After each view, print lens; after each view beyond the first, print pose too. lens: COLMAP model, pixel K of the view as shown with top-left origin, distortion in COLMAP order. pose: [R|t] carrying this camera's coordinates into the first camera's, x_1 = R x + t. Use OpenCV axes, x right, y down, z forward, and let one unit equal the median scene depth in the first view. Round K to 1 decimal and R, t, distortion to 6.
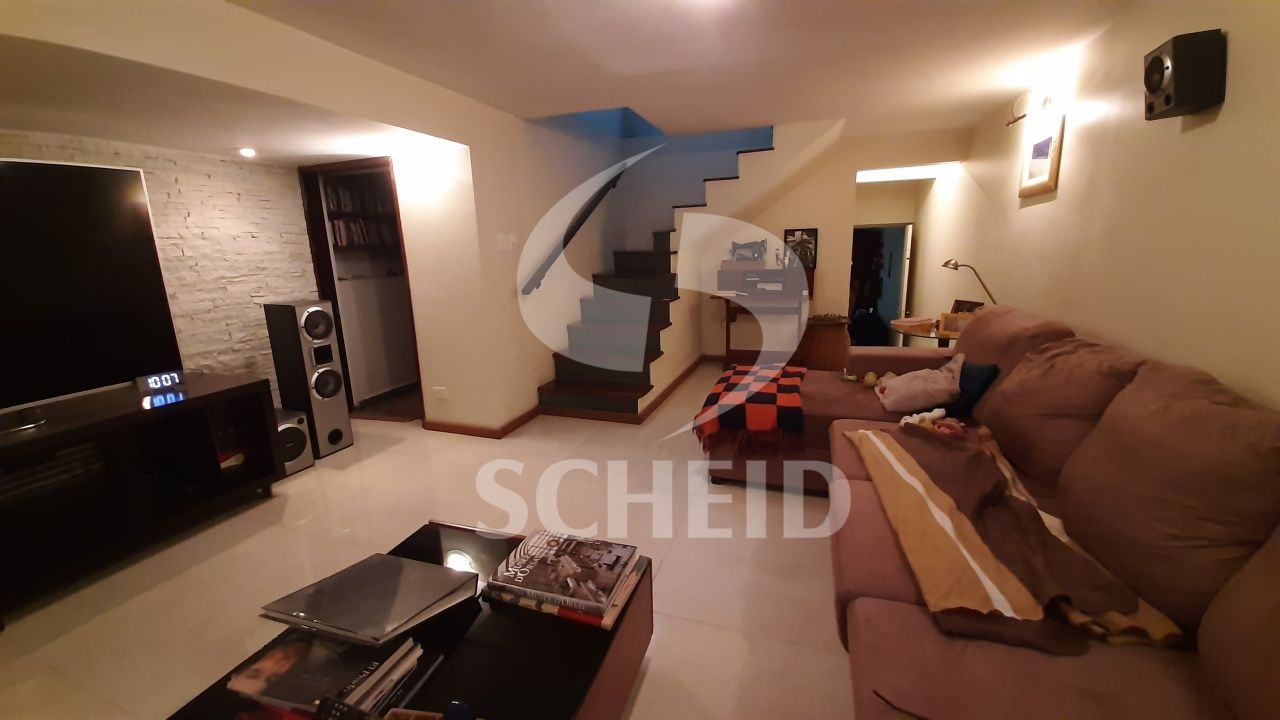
lens RADIAL K [[506.5, 0, 640.0], [0, 506.5, 360.0], [0, 0, 1]] dist [0.000238, 0.000007]
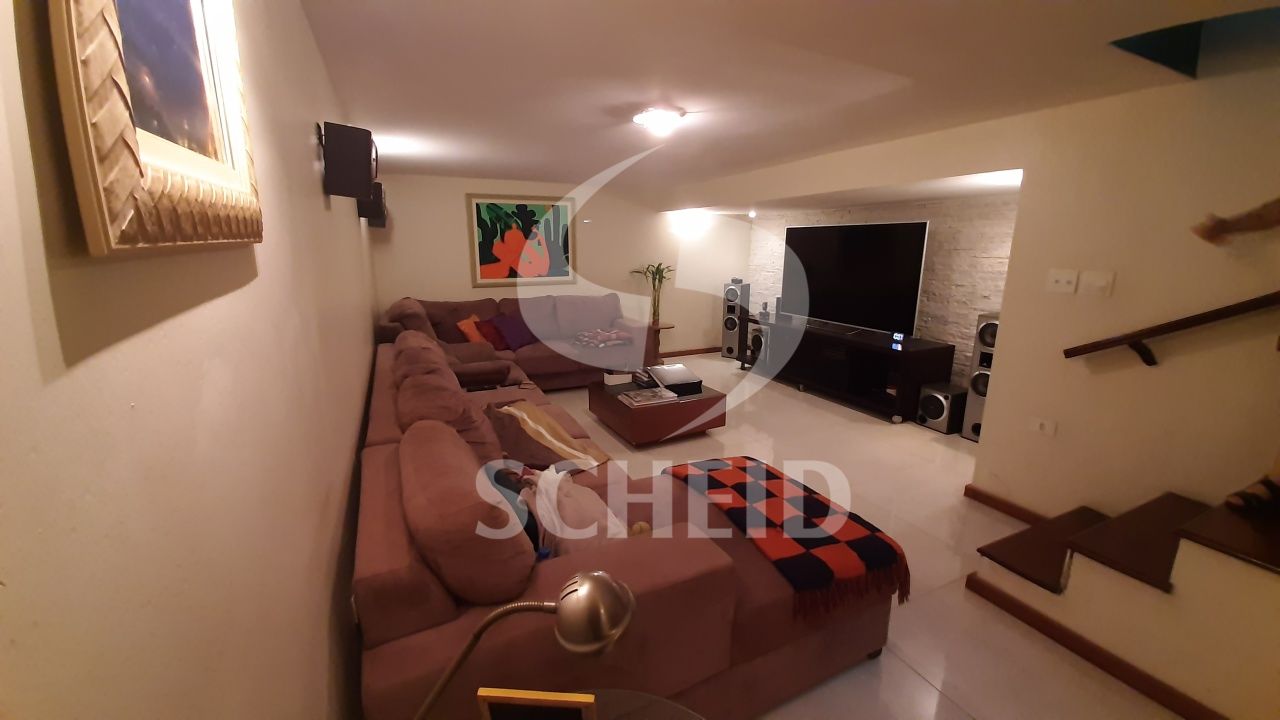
lens RADIAL K [[506.5, 0, 640.0], [0, 506.5, 360.0], [0, 0, 1]] dist [0.000238, 0.000007]
pose [[-0.713598, 0.192409, -0.673615, 0.942824], [-0.128365, 0.909353, 0.395728, -0.472004], [0.688695, 0.368859, -0.624213, 1.490779]]
